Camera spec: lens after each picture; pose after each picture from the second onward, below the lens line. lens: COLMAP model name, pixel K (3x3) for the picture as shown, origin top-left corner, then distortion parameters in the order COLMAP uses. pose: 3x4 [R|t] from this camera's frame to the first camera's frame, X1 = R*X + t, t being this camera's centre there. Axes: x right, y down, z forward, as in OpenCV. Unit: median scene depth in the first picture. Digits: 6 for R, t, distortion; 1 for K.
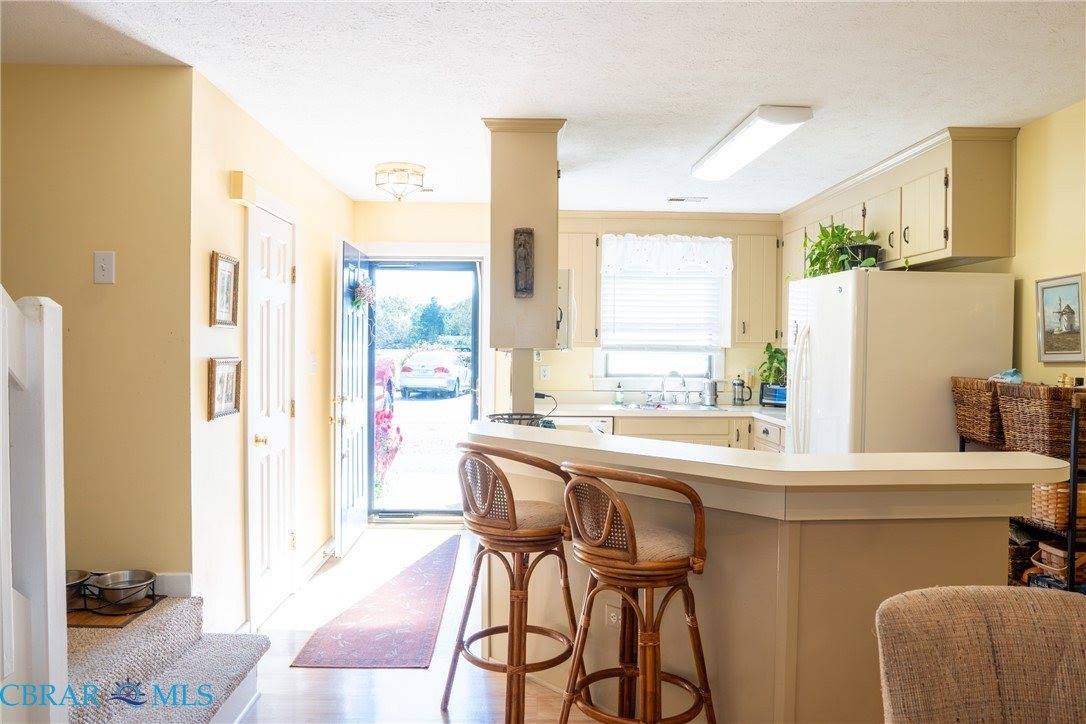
lens RADIAL K [[775.4, 0, 541.7], [0, 775.4, 360.8], [0, 0, 1]] dist [-0.071728, 0.035590]
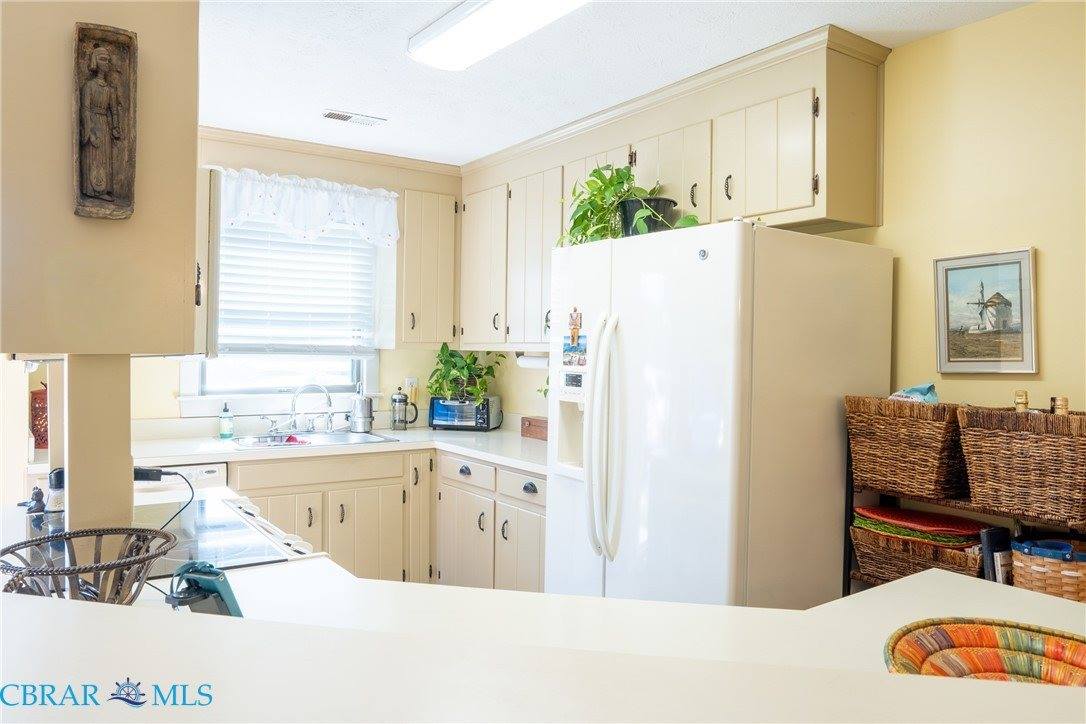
lens RADIAL K [[775.4, 0, 547.7], [0, 775.4, 360.0], [0, 0, 1]] dist [-0.071728, 0.035590]
pose [[0.833400, -0.005126, 0.552646, -0.028811], [0.005063, 0.999986, 0.001640, -0.008010], [-0.552647, 0.001432, 0.833414, 0.357929]]
